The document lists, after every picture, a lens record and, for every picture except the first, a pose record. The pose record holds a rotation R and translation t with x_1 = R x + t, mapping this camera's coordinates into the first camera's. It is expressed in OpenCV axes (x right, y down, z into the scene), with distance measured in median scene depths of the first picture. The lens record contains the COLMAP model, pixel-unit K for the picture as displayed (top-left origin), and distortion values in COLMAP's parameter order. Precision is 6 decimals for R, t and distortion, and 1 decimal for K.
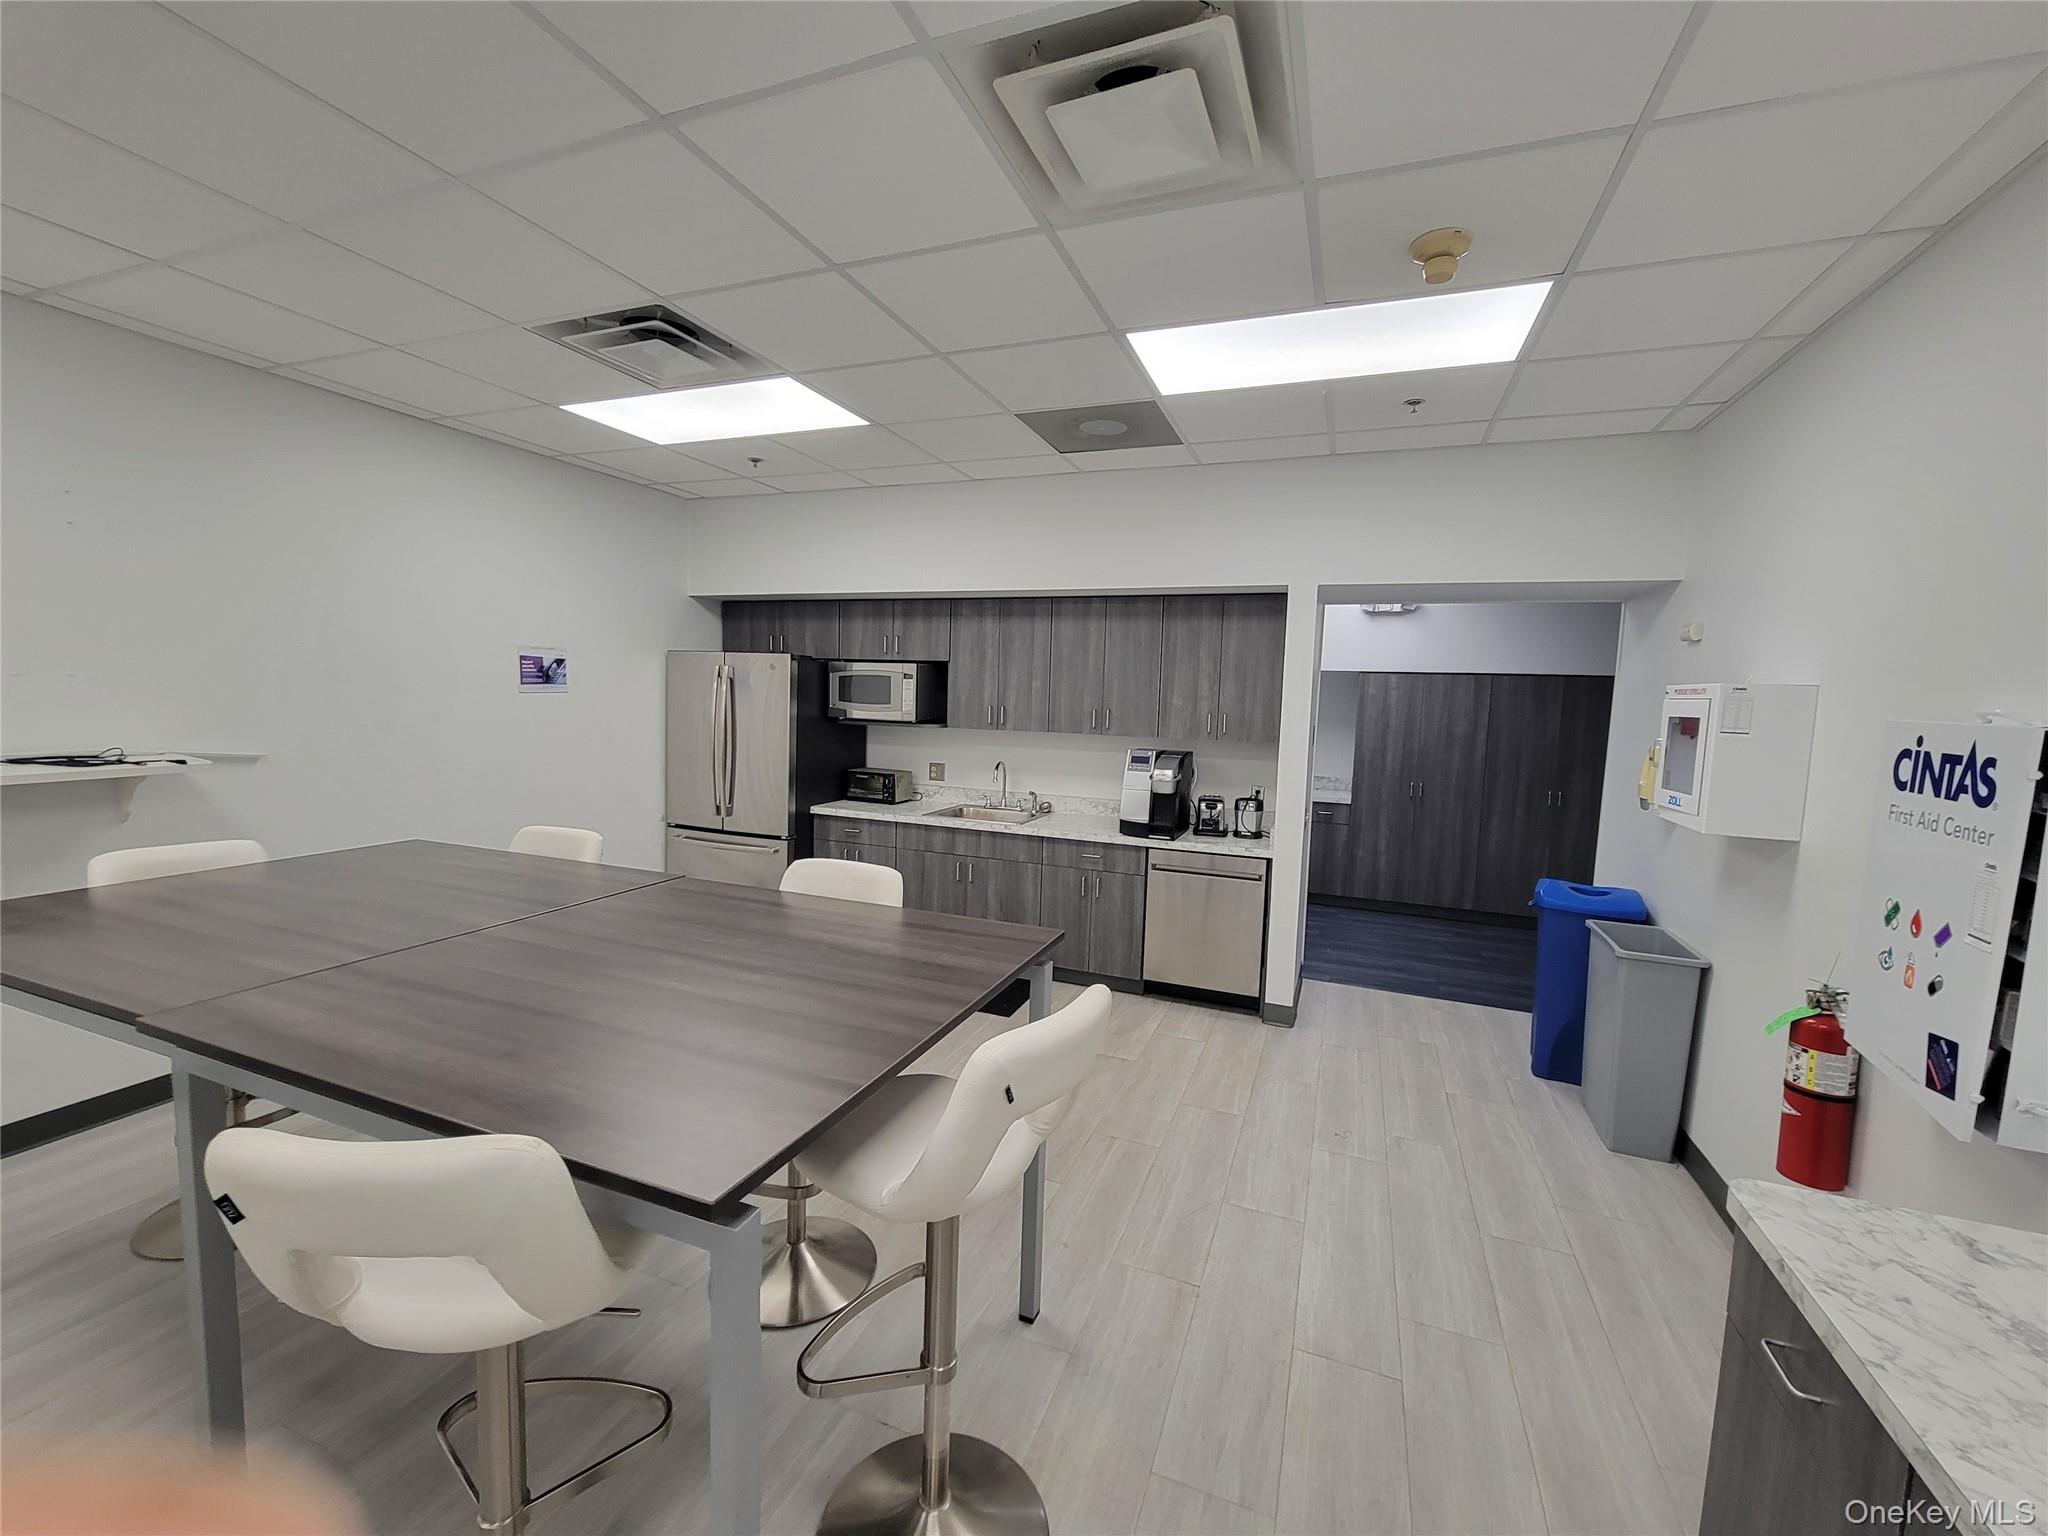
lens RADIAL K [[829.0, 0, 1031.5], [0, 829.0, 767.0], [0, 0, 1]] dist [-0.003896, 0.002528]
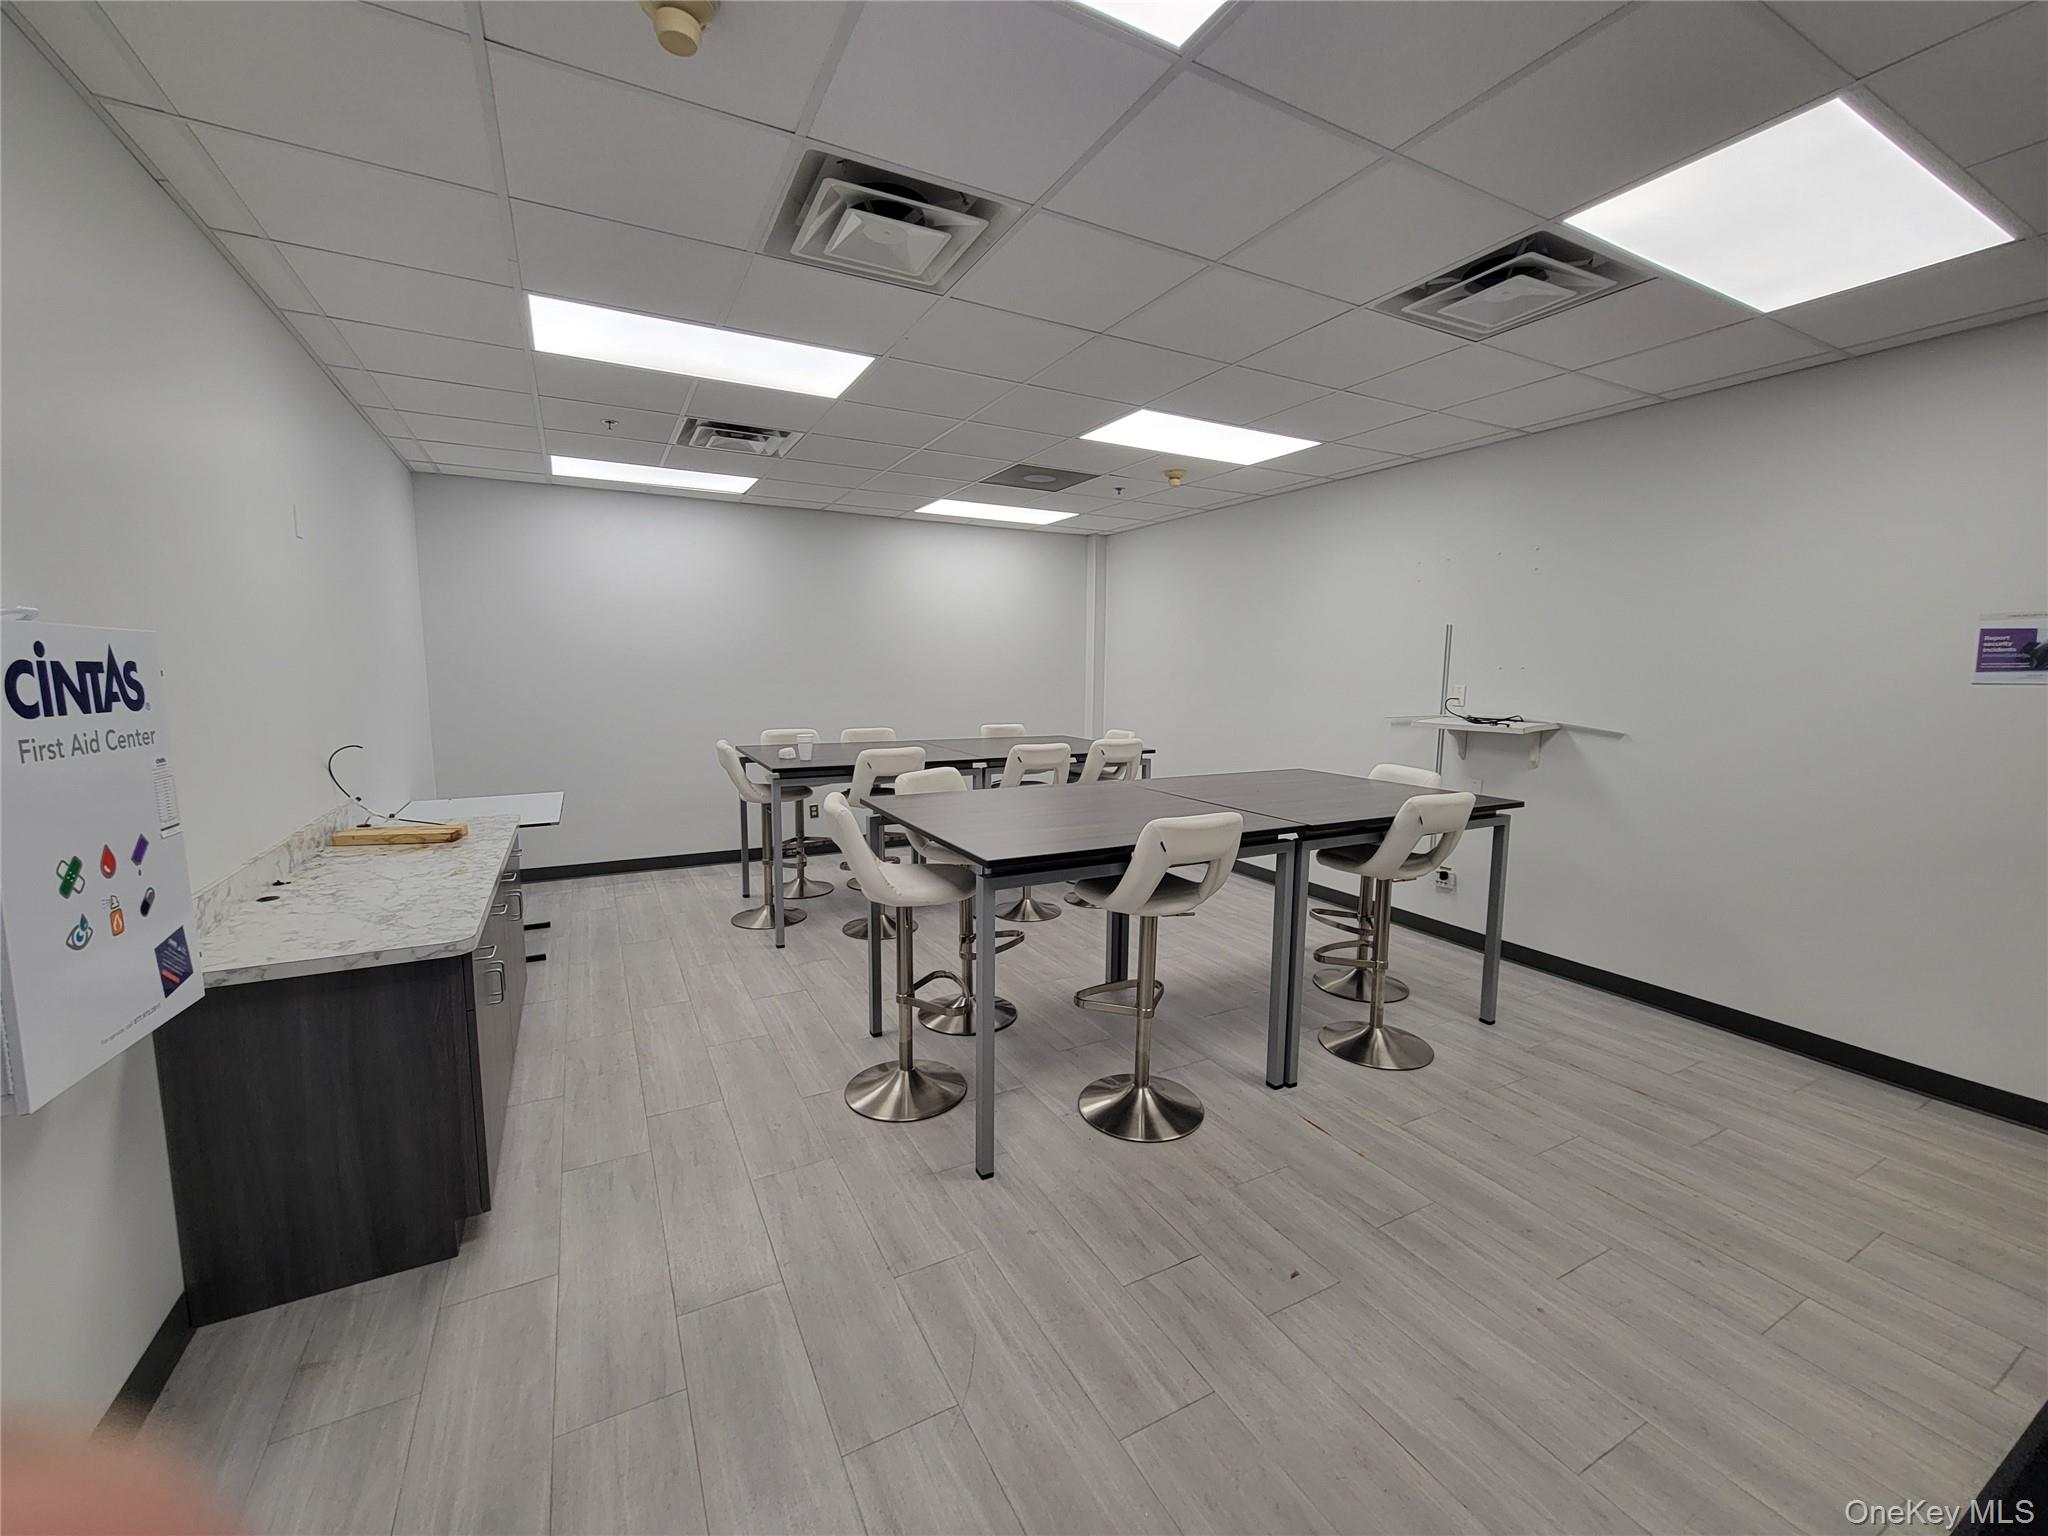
lens RADIAL K [[829.0, 0, 1028.9], [0, 829.0, 769.1], [0, 0, 1]] dist [-0.003896, 0.002528]
pose [[-0.646901, 0.058443, -0.760331, 1.125757], [-0.099108, 0.982159, 0.159817, -0.142085], [0.756107, 0.178741, -0.629567, 2.308864]]
